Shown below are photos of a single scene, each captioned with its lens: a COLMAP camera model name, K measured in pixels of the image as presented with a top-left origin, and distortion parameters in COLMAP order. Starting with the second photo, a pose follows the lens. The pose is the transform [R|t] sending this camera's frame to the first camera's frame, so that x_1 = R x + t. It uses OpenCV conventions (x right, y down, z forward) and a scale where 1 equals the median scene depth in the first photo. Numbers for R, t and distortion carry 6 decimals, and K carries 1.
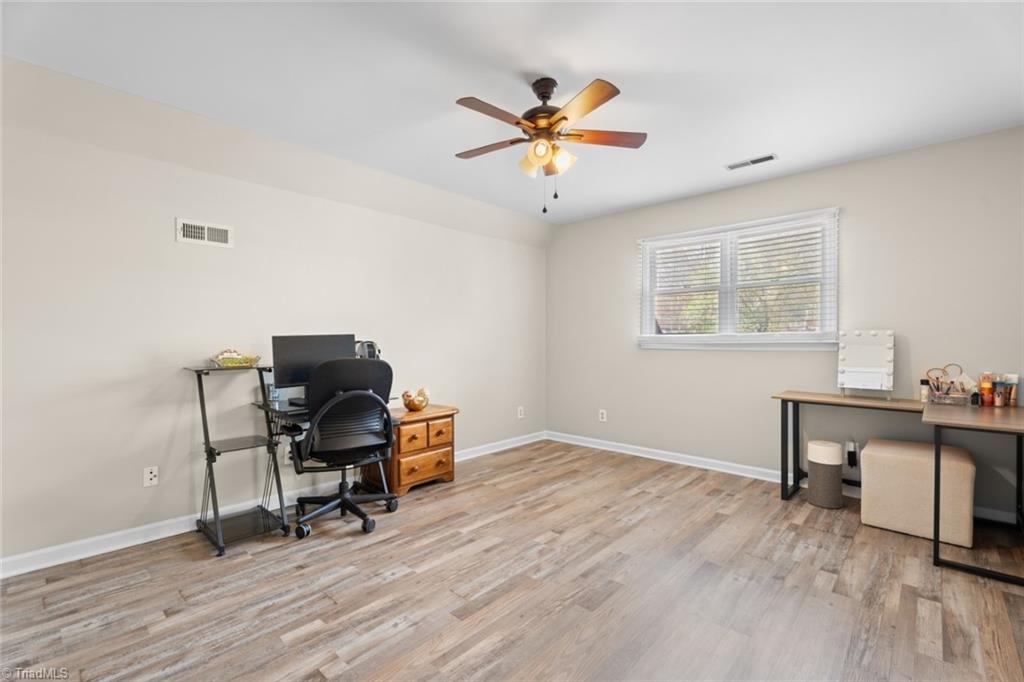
lens RADIAL K [[457.5, 0, 512.8], [0, 457.5, 342.7], [0, 0, 1]] dist [0.003993, -0.000639]
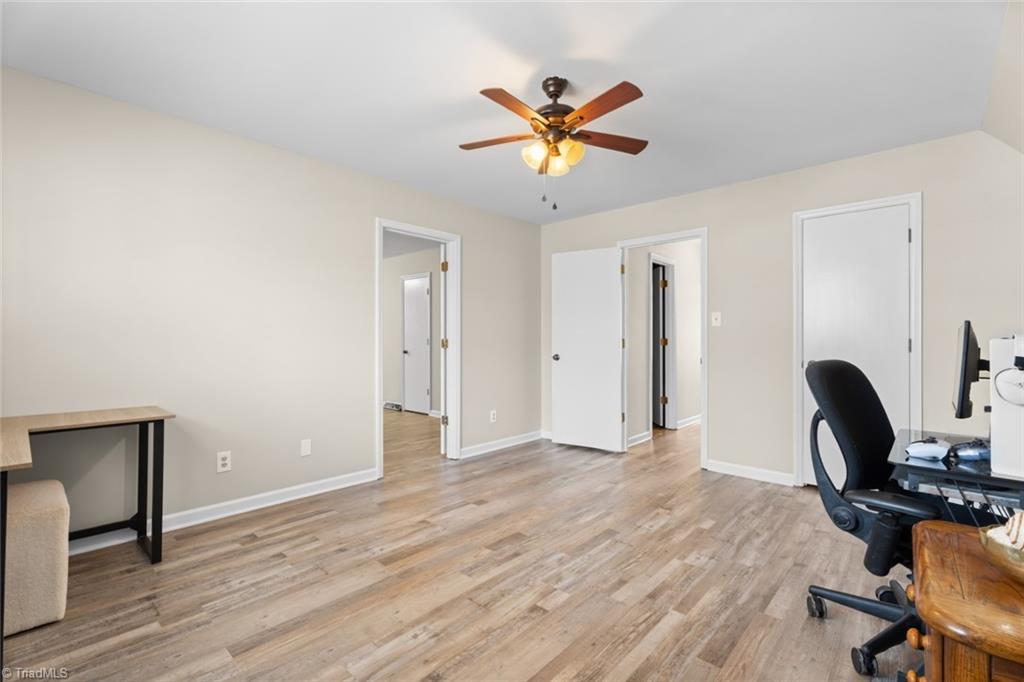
lens RADIAL K [[457.5, 0, 510.6], [0, 457.5, 339.0], [0, 0, 1]] dist [0.003993, -0.000639]
pose [[-0.999988, -0.001853, -0.004428, 0.167087], [-0.001855, 0.999998, 0.000590, 0.001947], [0.004427, 0.000598, -0.999990, 1.973295]]
